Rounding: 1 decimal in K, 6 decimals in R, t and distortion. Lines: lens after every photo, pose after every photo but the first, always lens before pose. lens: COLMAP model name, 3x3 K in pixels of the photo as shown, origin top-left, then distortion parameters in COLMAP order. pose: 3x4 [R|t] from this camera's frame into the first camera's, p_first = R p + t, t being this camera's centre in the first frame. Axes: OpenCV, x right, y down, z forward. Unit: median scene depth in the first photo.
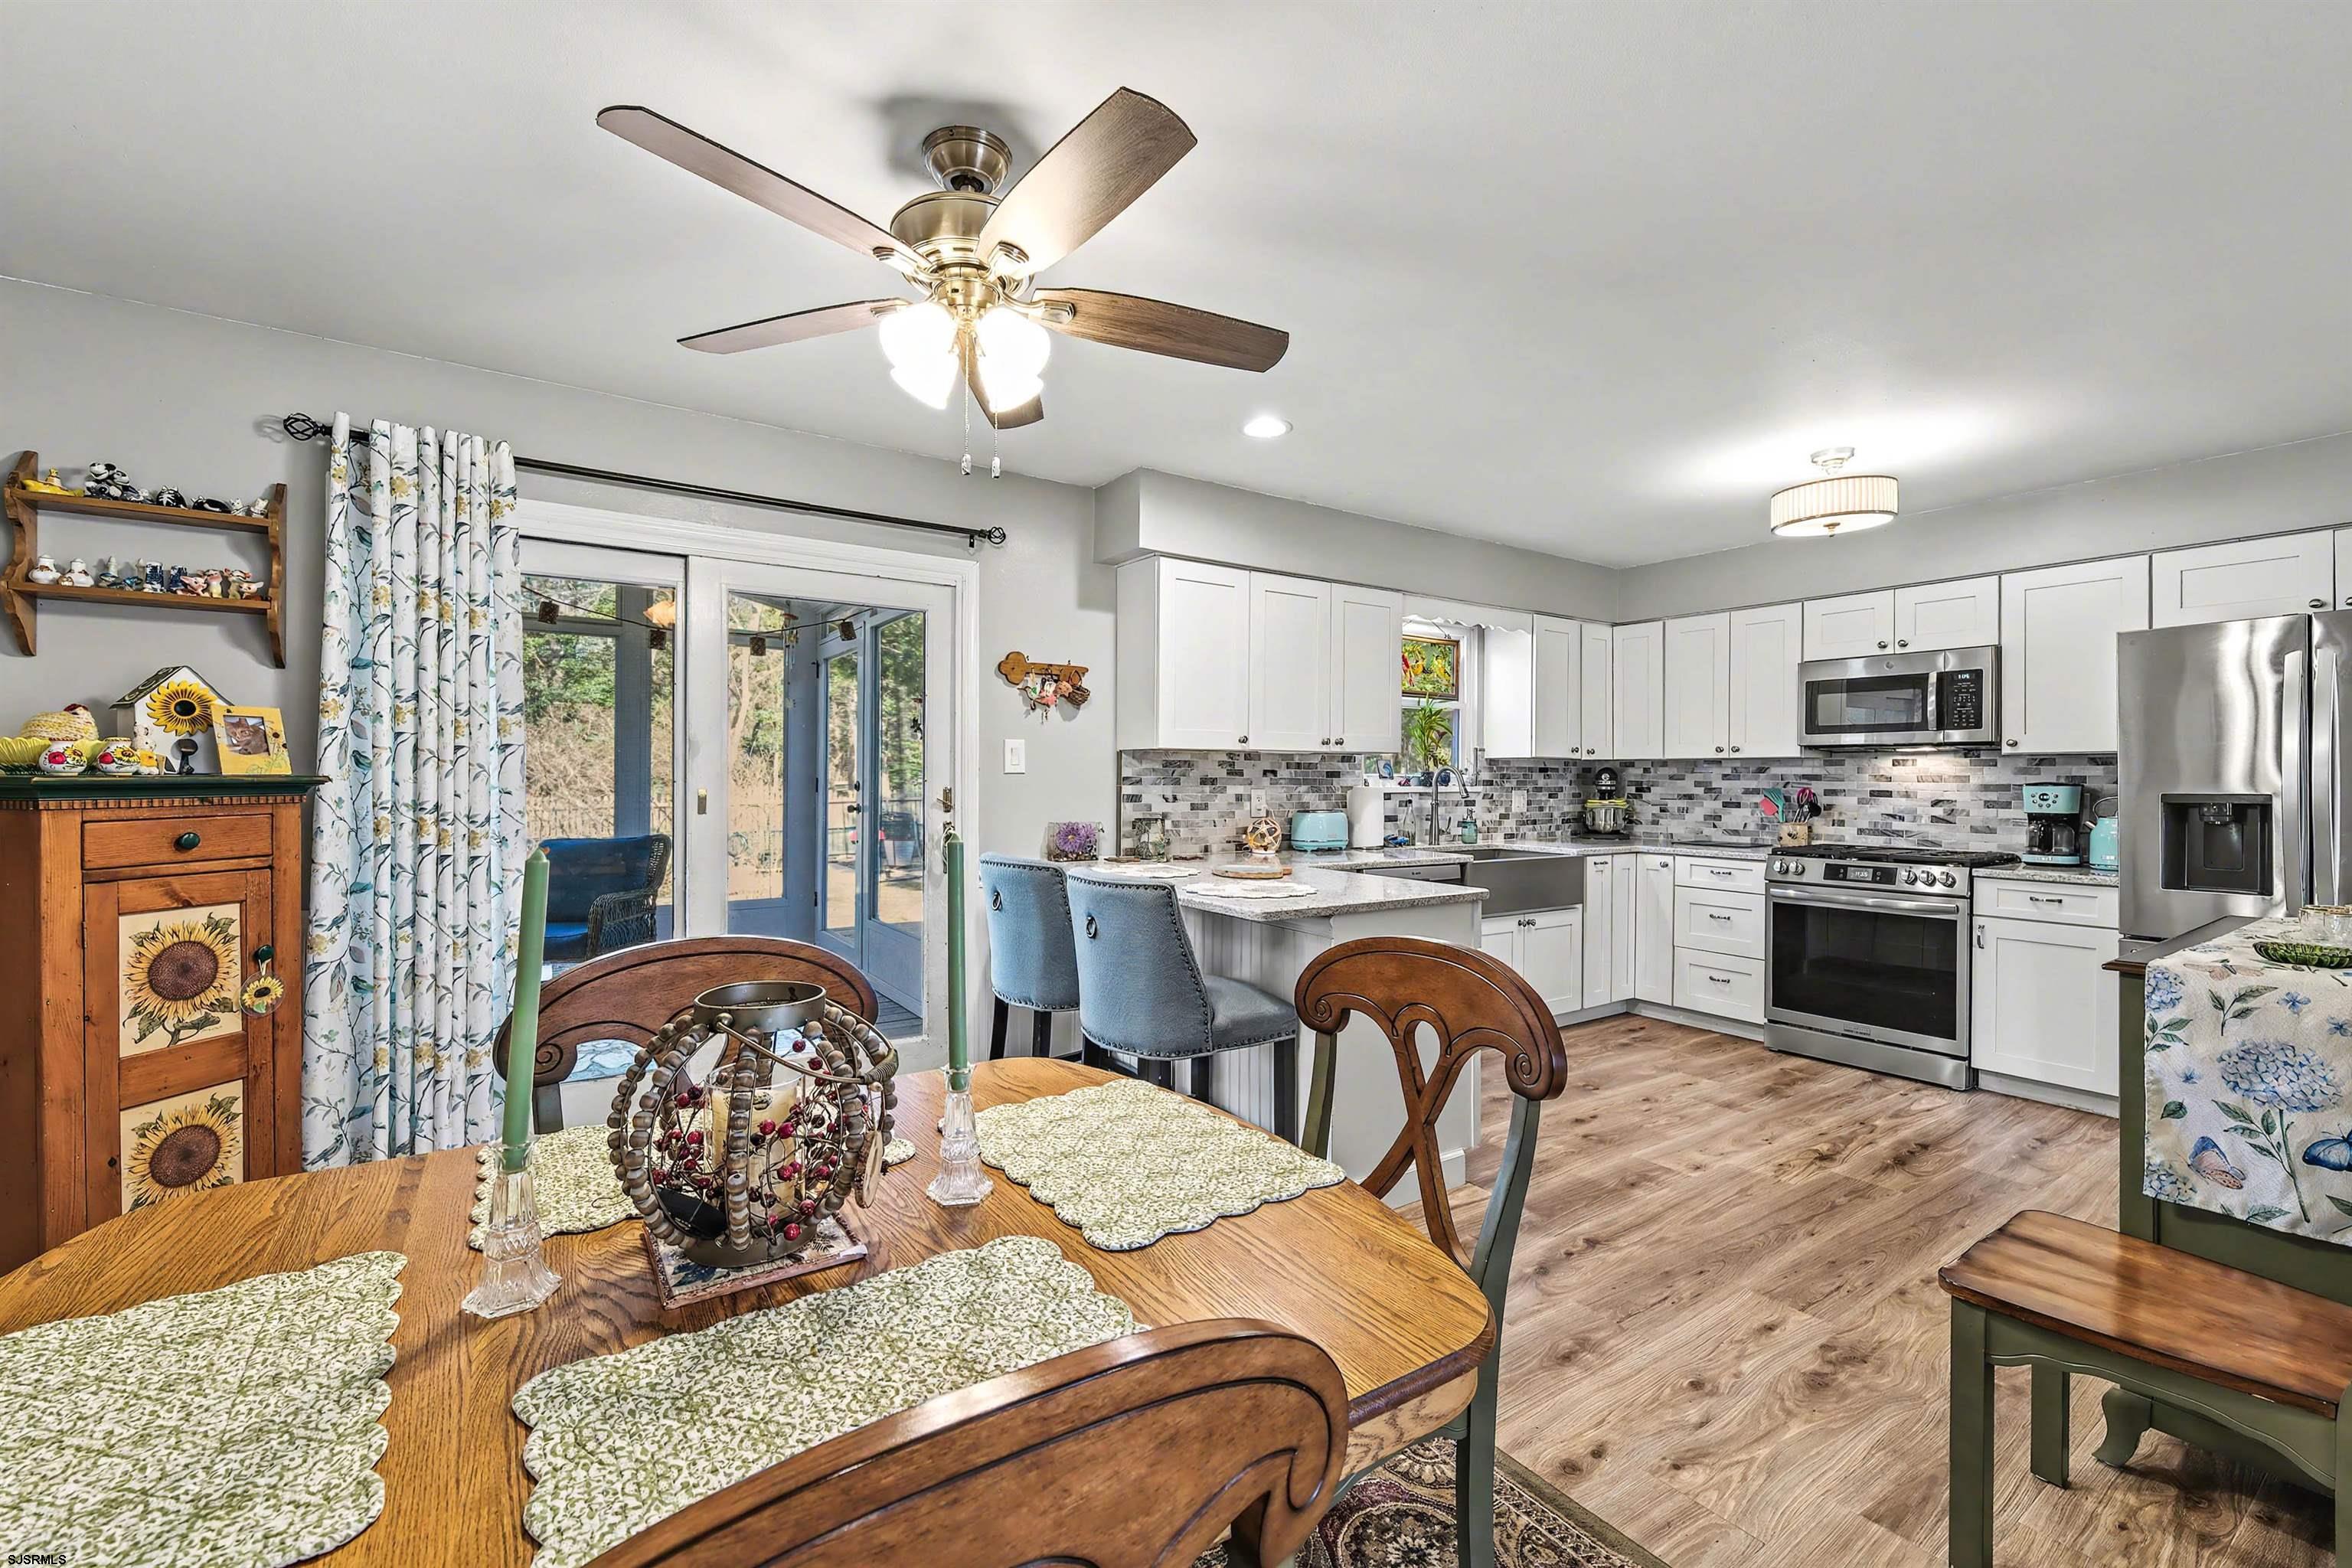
lens RADIAL K [[975.5, 0, 1163.8], [0, 975.5, 782.7], [0, 0, 1]] dist [-0.003148, -0.002192]
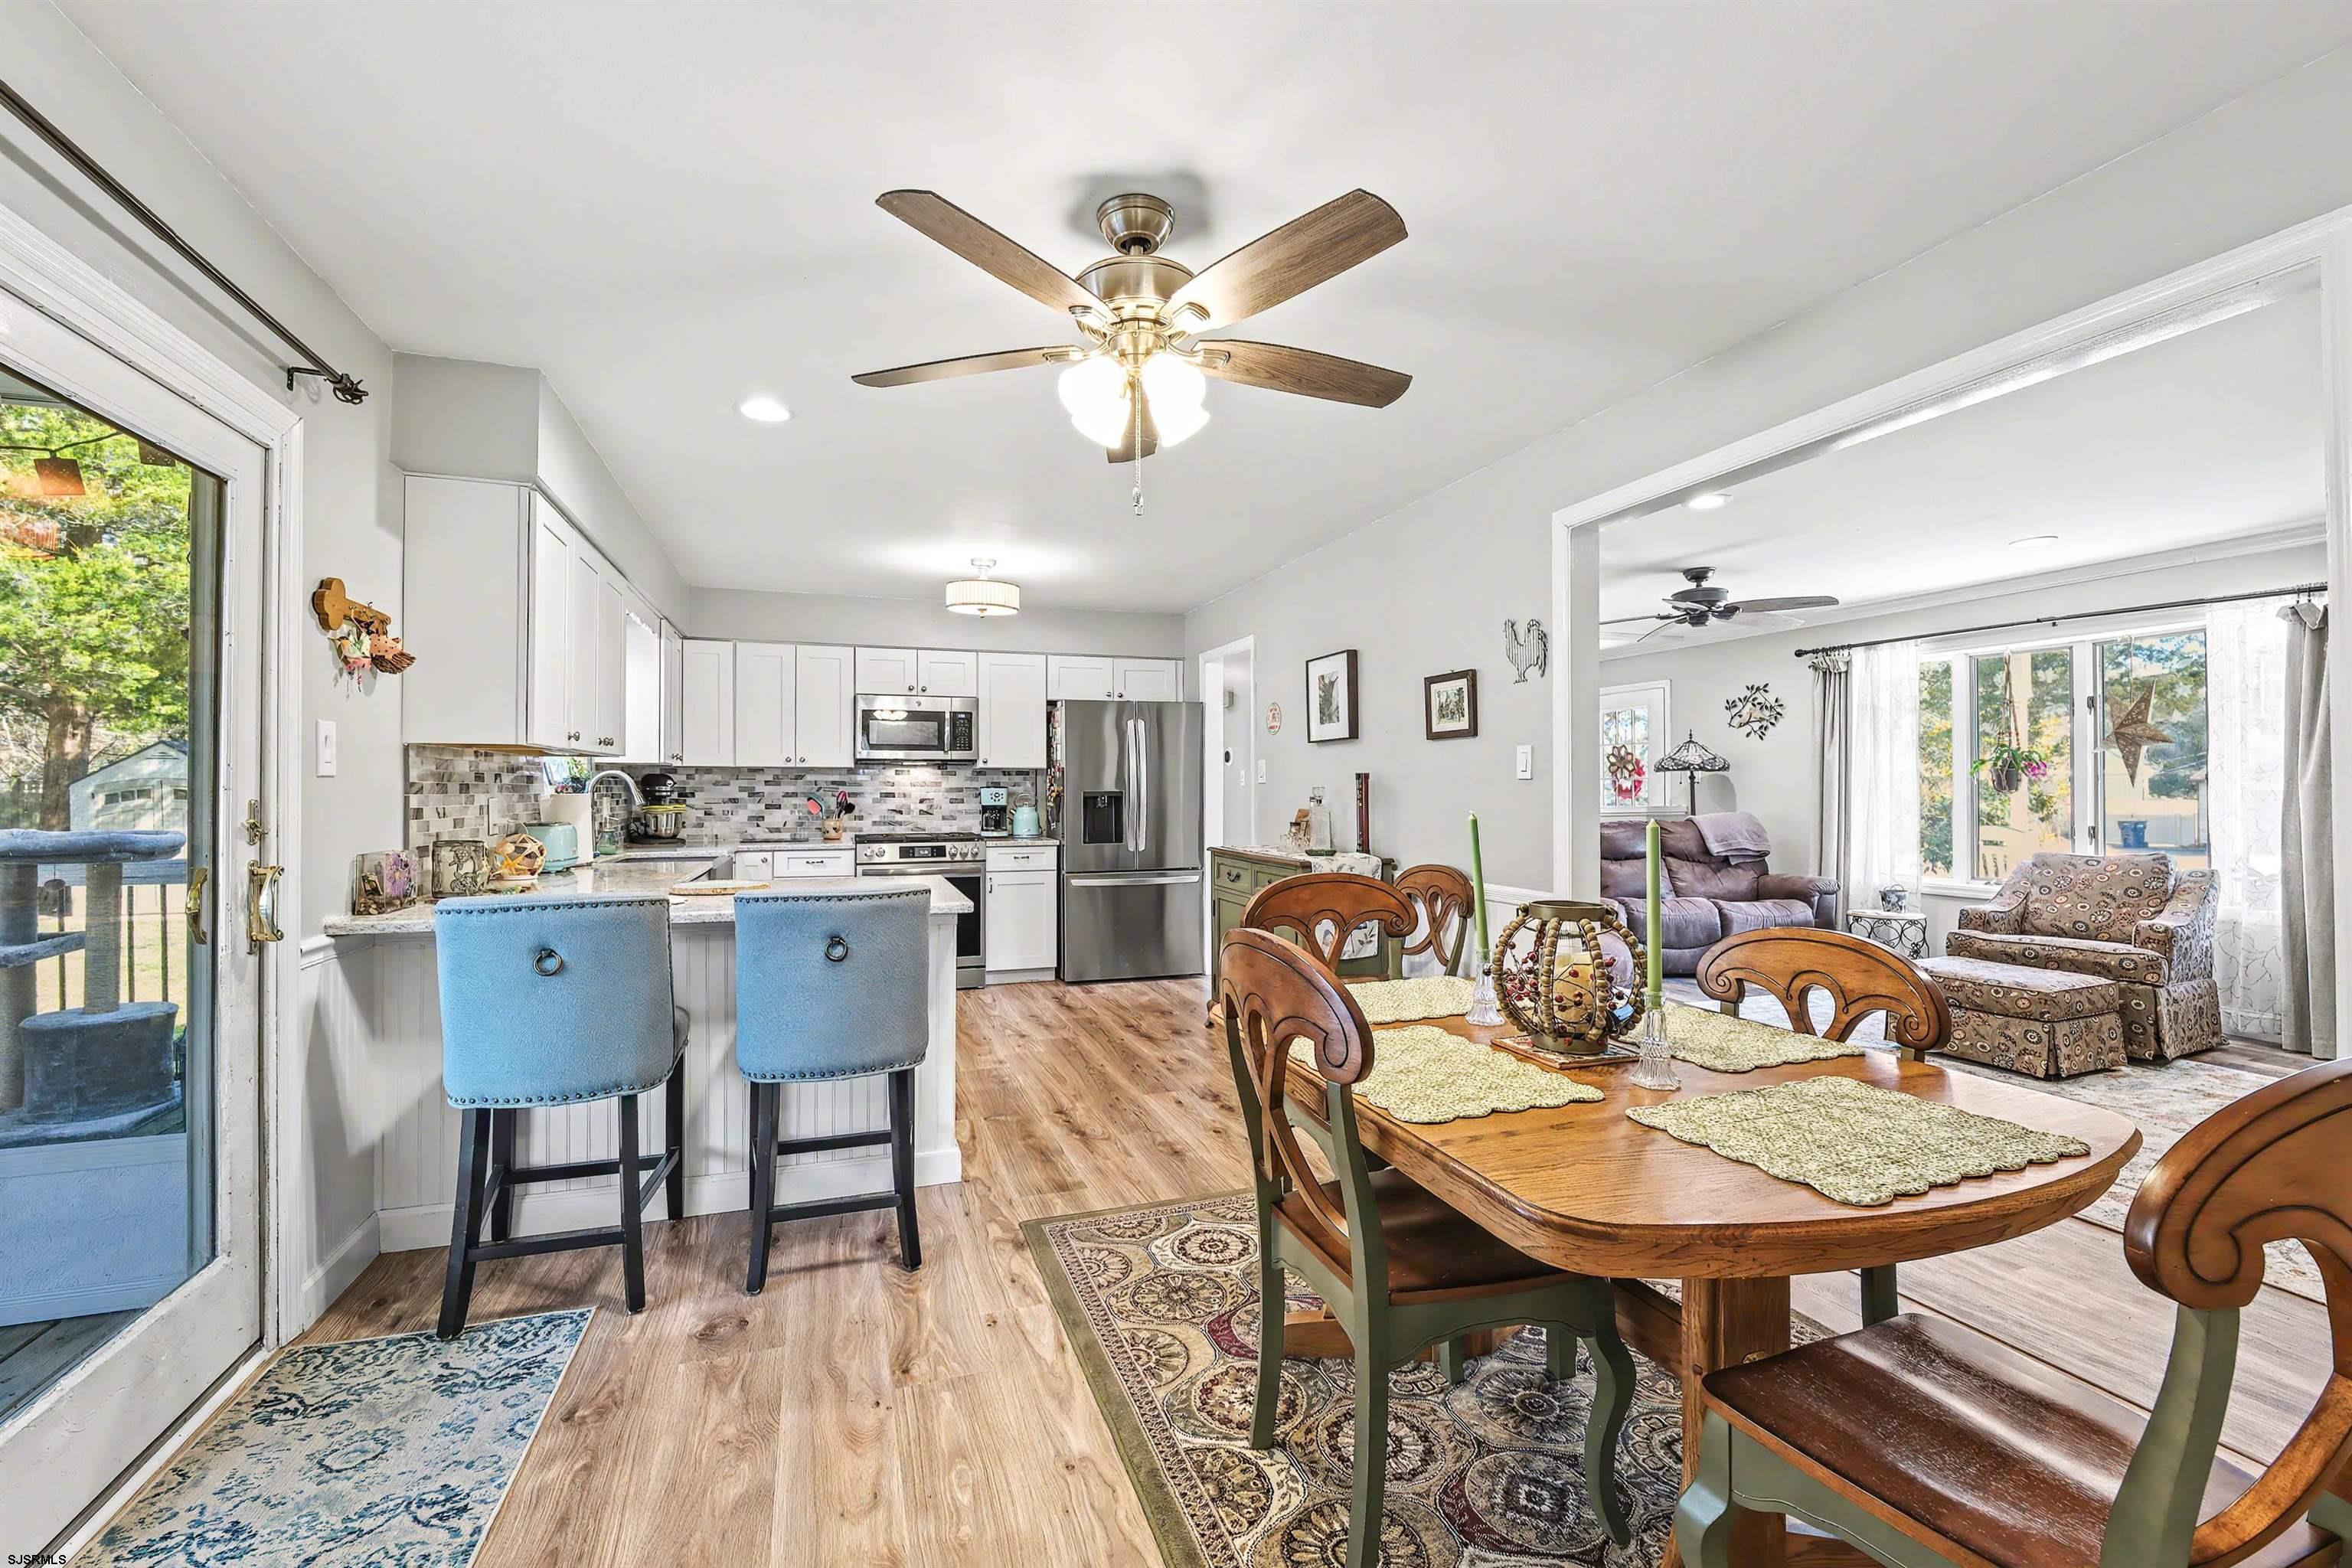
lens RADIAL K [[975.5, 0, 1167.9], [0, 975.5, 775.4], [0, 0, 1]] dist [-0.003148, -0.002192]
pose [[0.248435, 0.007553, 0.968619, -0.592857], [0.007008, 0.999929, -0.009595, -0.000557], [-0.968623, 0.009172, 0.248365, 0.327833]]
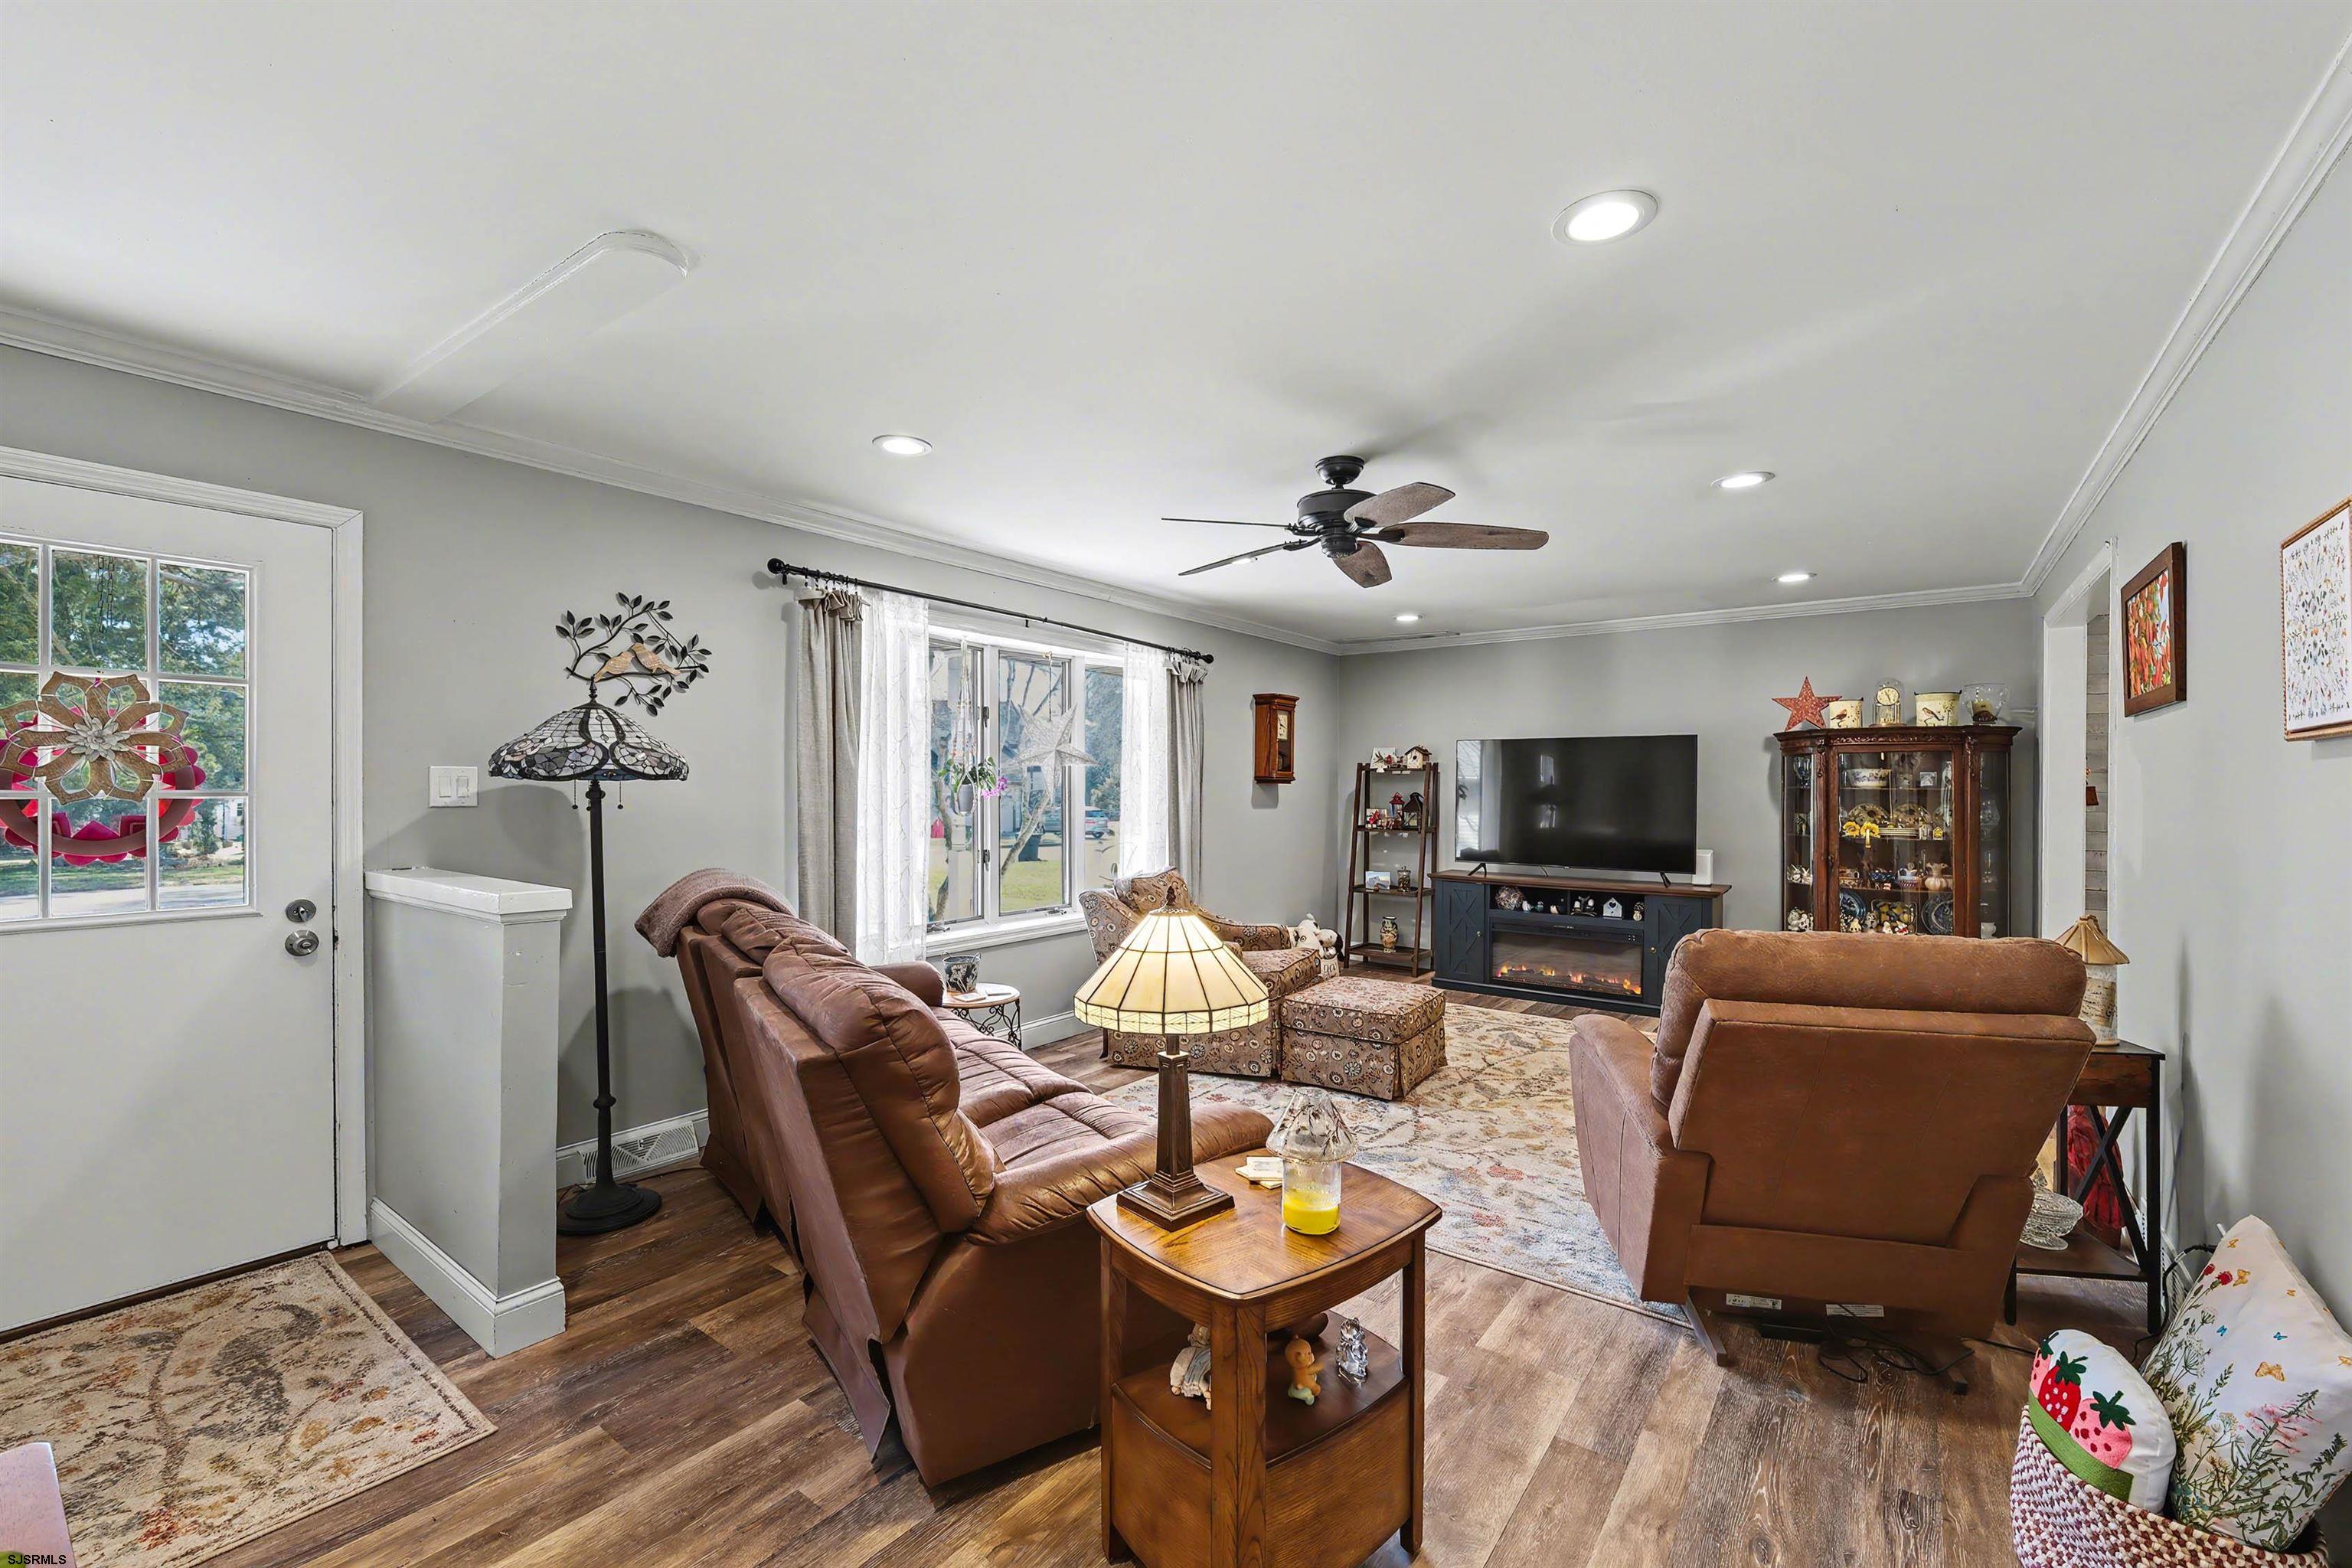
lens RADIAL K [[975.5, 0, 1177.9], [0, 975.5, 790.2], [0, 0, 1]] dist [-0.003148, -0.002192]
pose [[-0.942585, -0.007564, -0.333882, 1.324544], [-0.010466, 0.999921, 0.006894, -0.021100], [0.333803, 0.009992, -0.942590, 0.685298]]
